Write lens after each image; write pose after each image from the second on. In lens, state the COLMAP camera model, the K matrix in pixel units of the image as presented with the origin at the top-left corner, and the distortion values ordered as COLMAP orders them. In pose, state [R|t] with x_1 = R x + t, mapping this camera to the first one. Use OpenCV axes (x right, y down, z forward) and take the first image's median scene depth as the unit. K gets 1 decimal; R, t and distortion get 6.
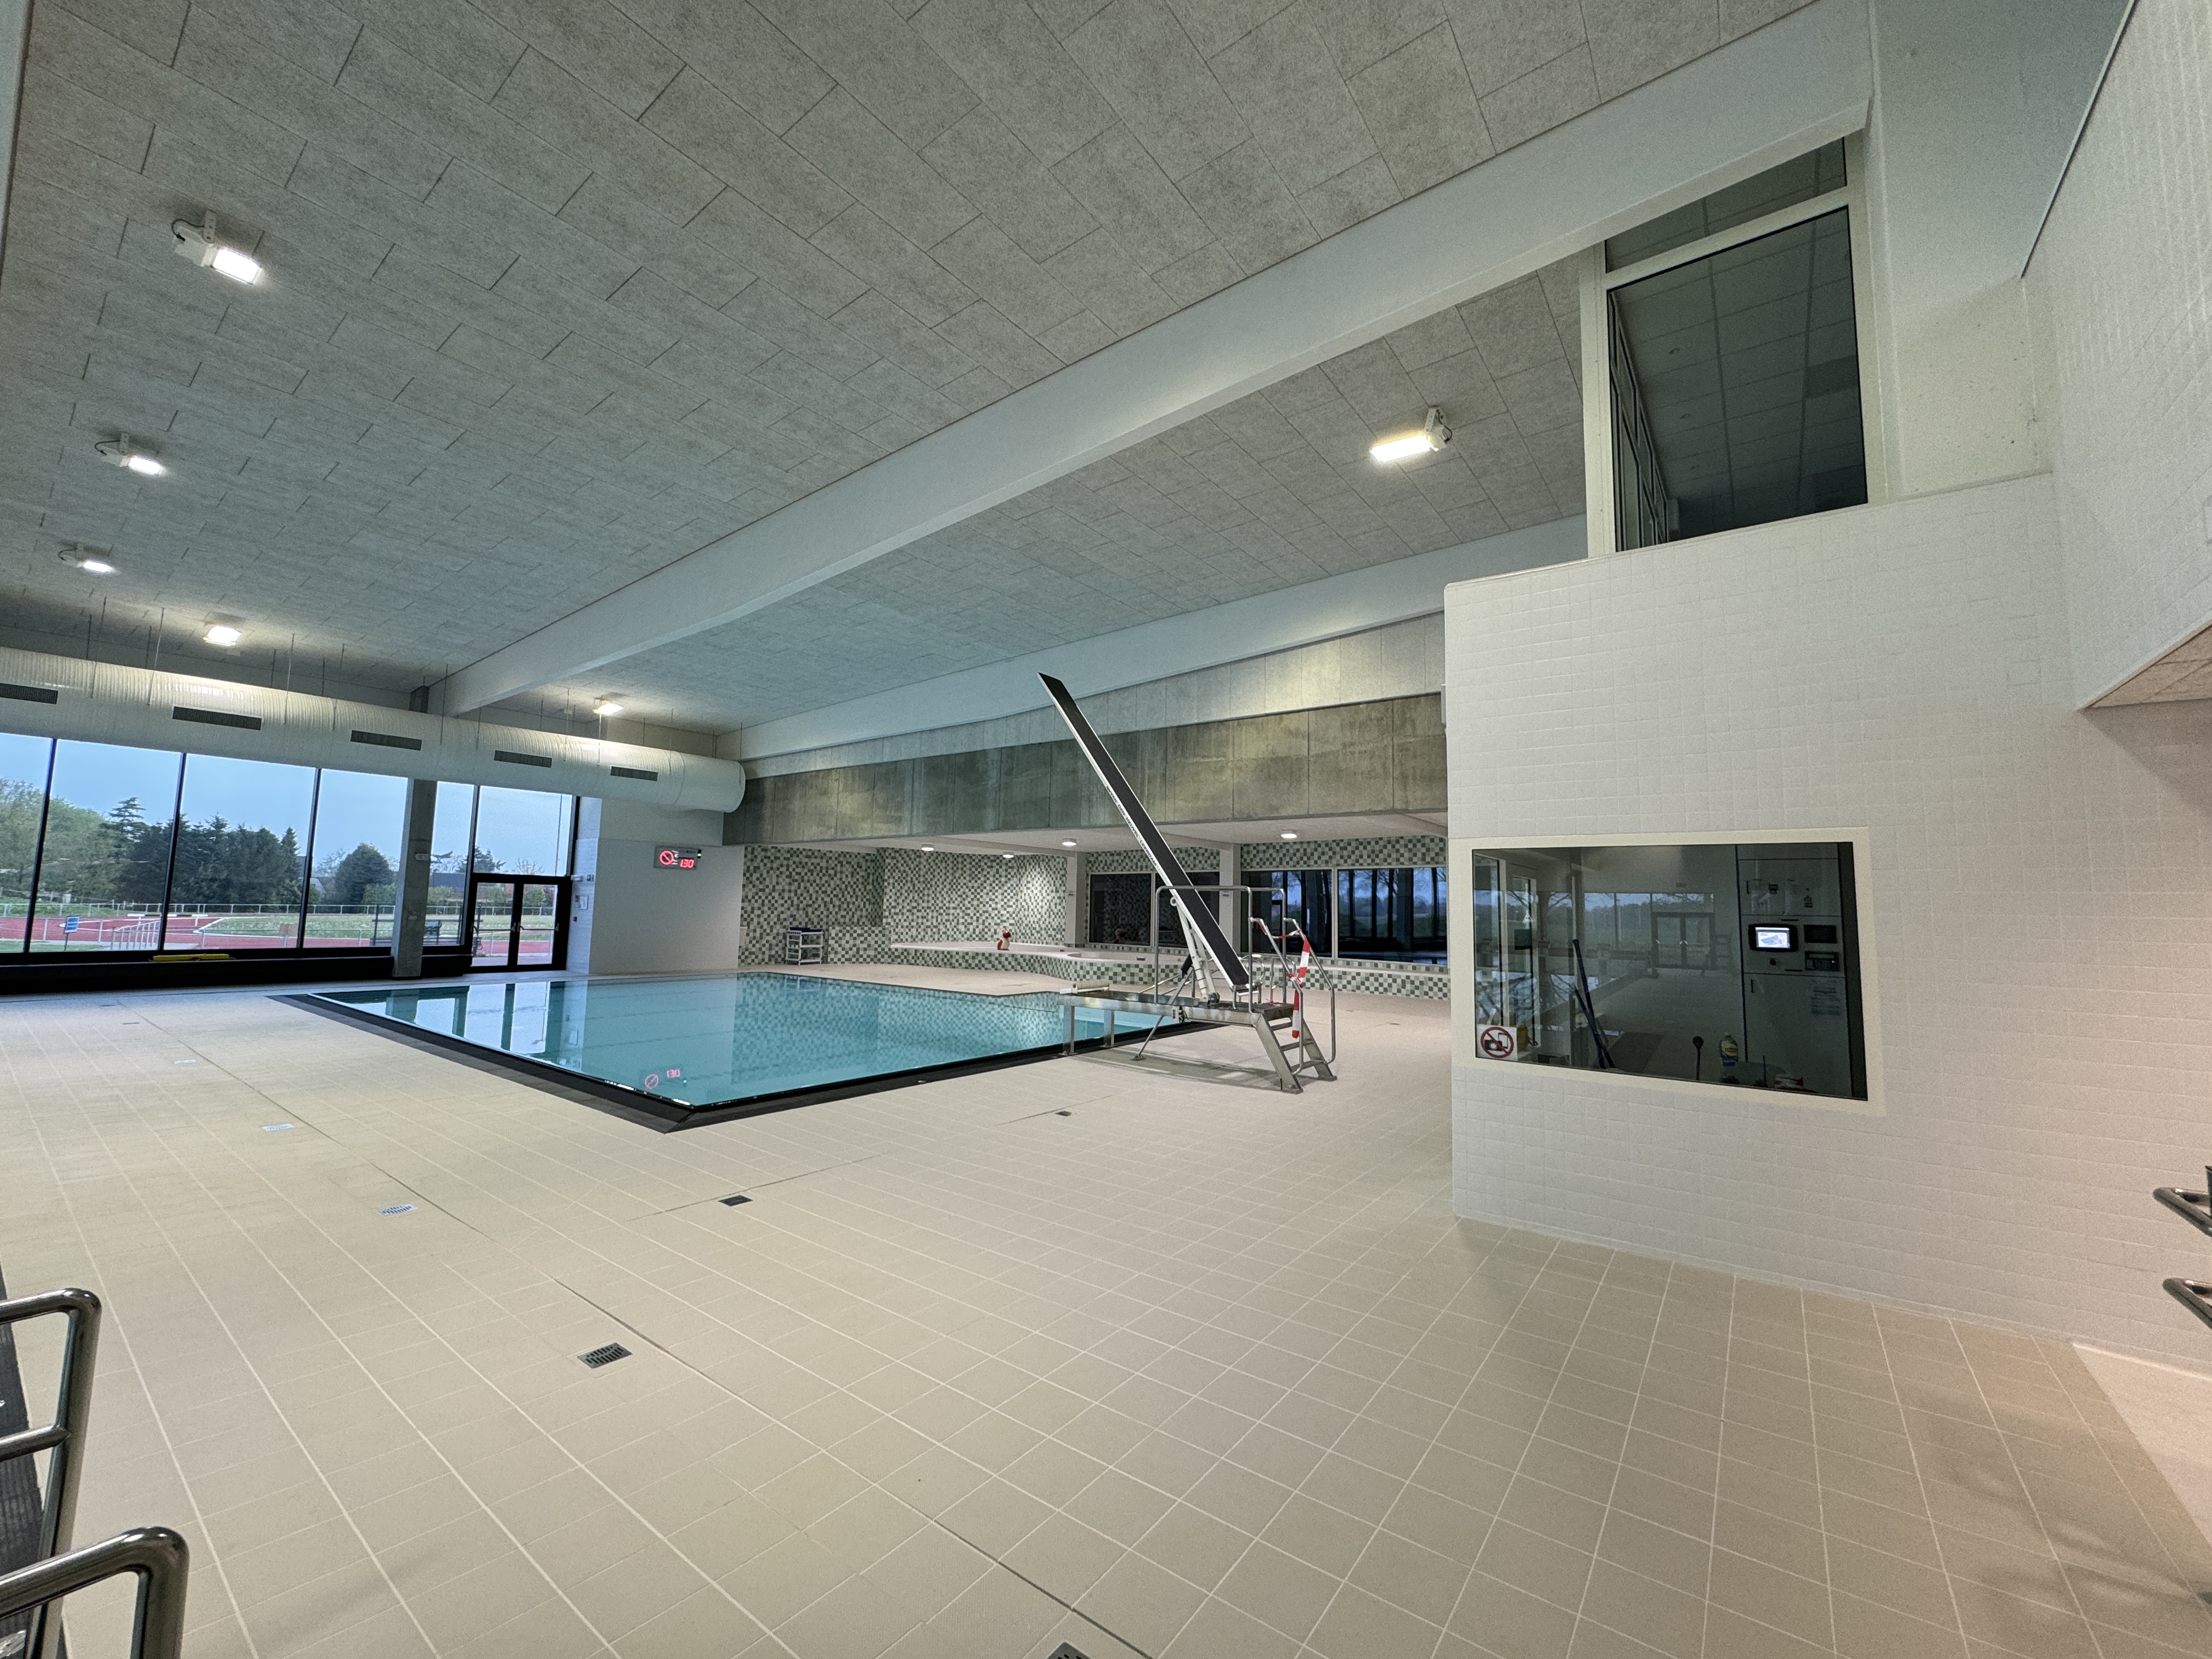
lens RADIAL K [[875.7, 0, 1124.9], [0, 875.7, 831.4], [0, 0, 1]] dist [-0.000217, -0.000064]
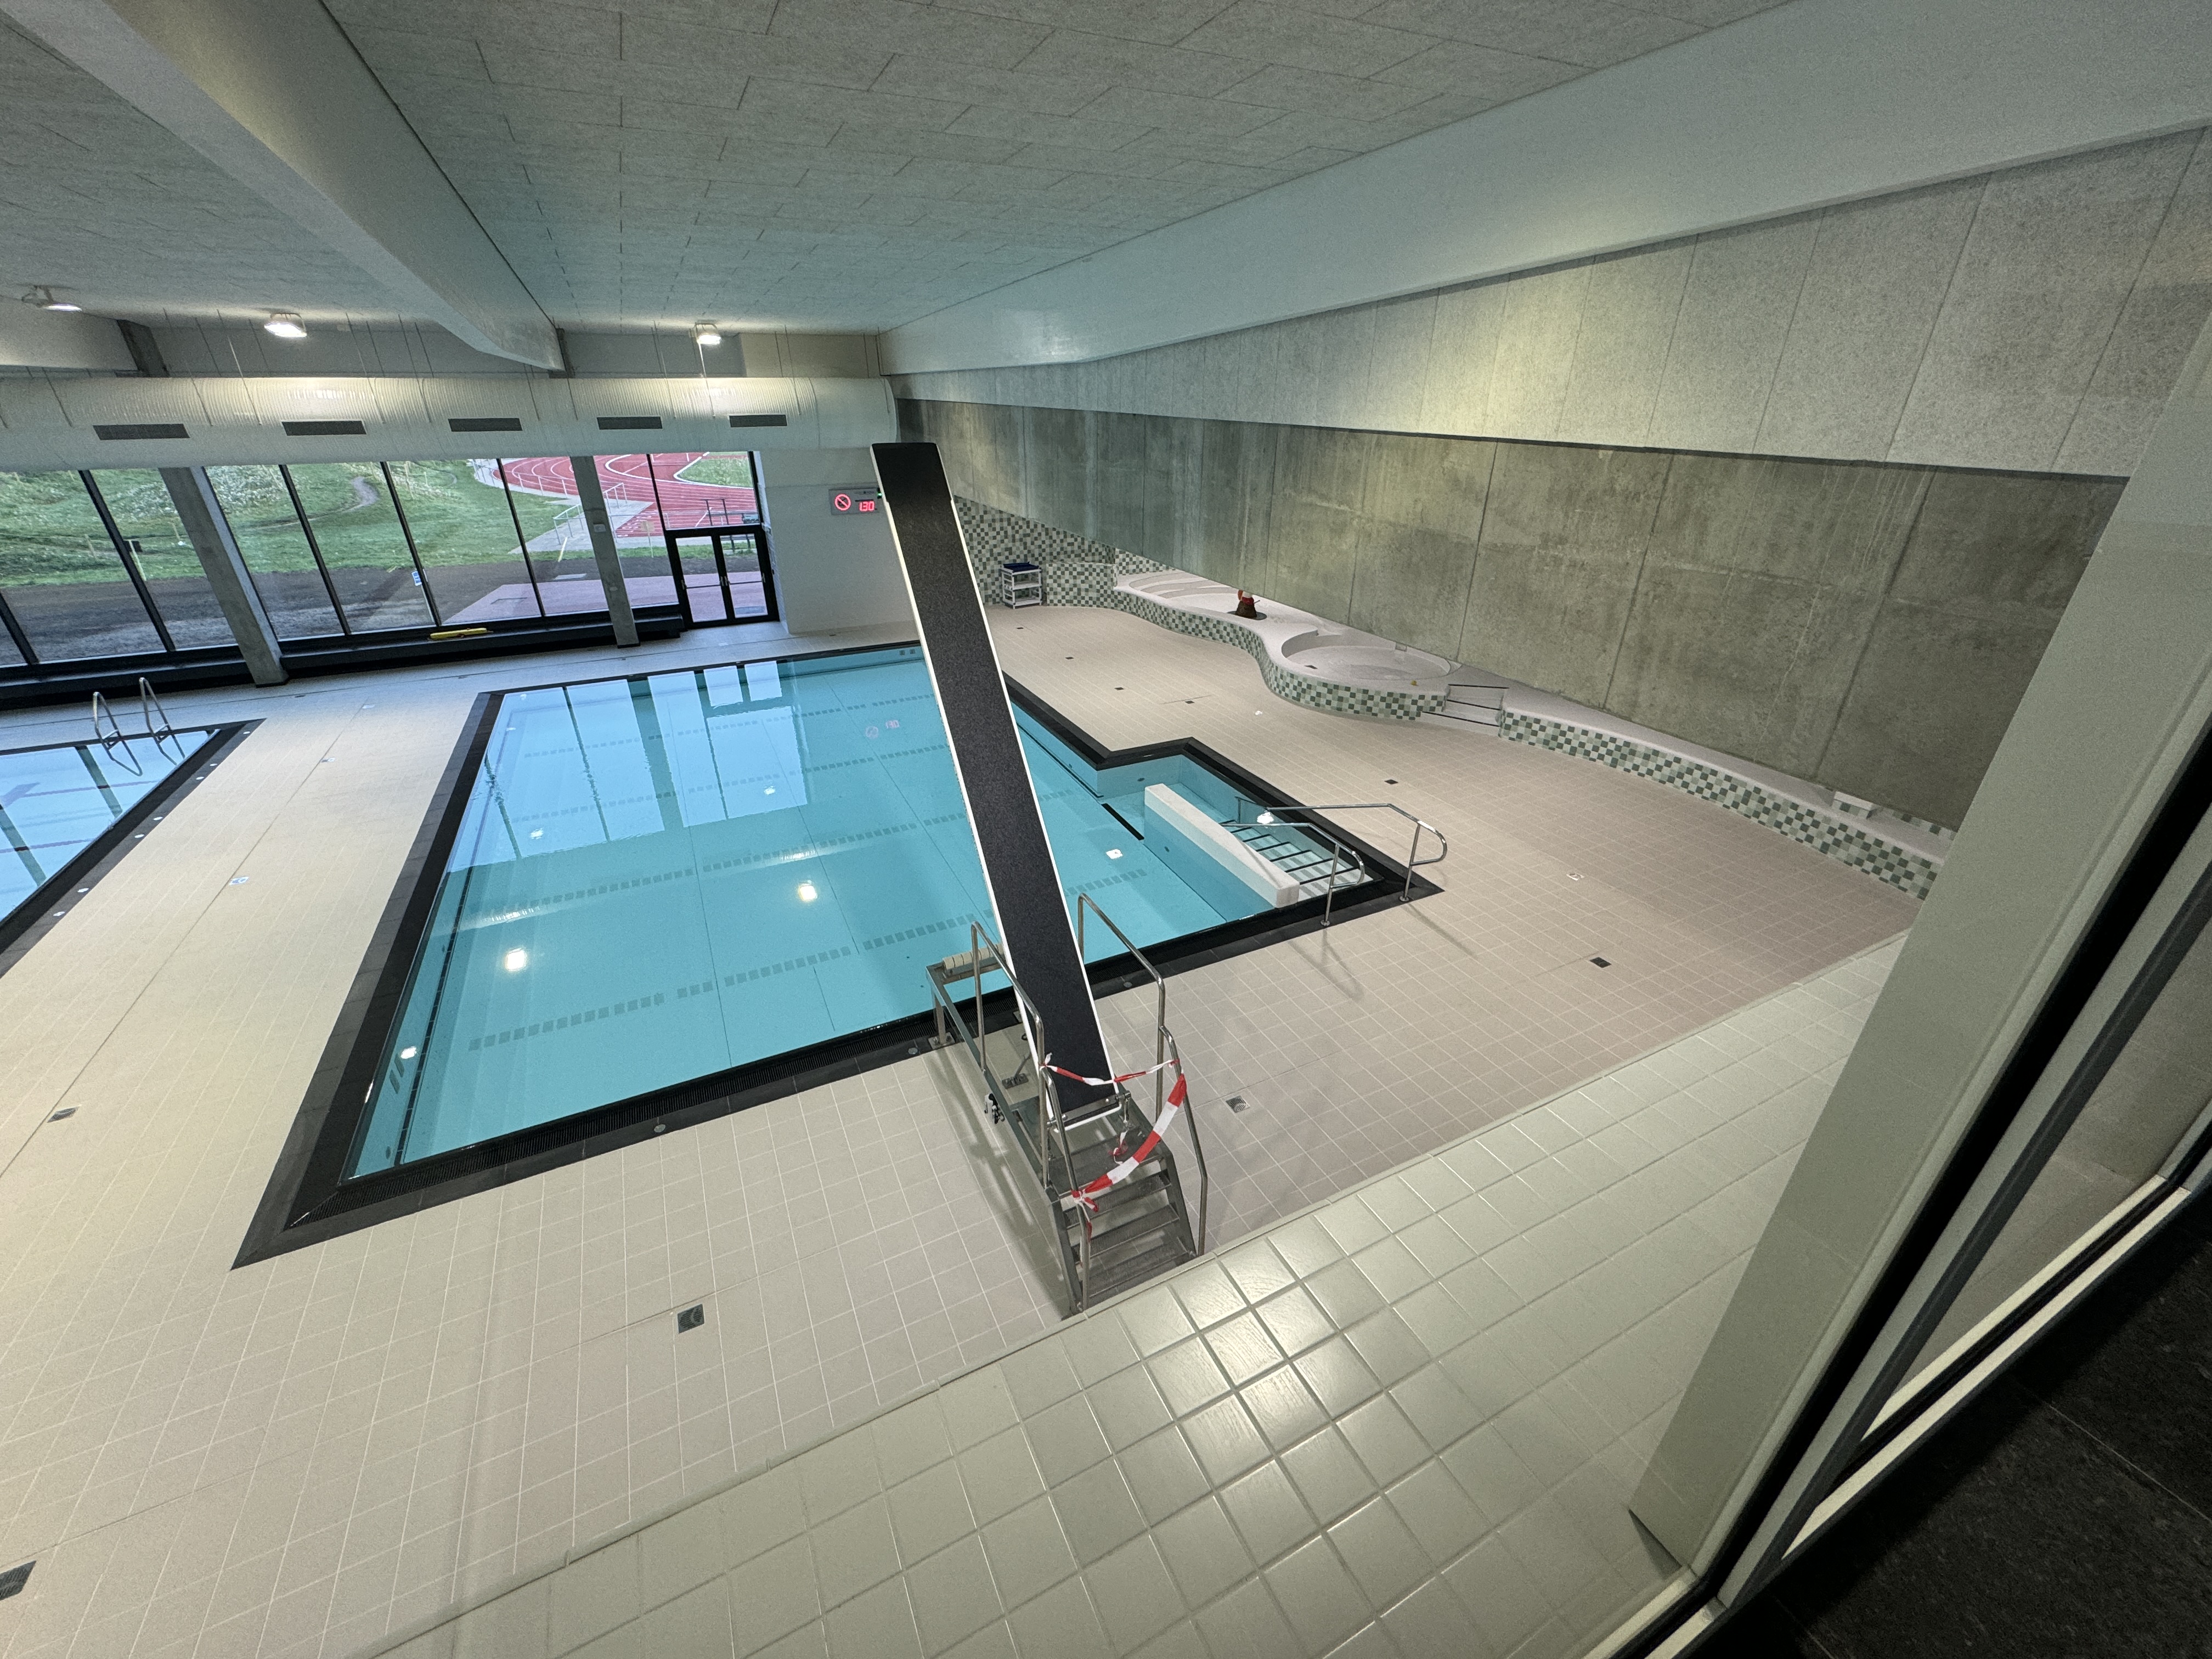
lens RADIAL K [[882.5, 0, 1118.2], [0, 882.5, 826.2], [0, 0, 1]] dist [-0.000855, -0.000271]
pose [[0.890858, 0.190279, -0.412513, 0.203328], [0.053827, 0.857444, 0.511754, -0.164776], [0.451082, -0.478105, 0.753618, 0.357214]]
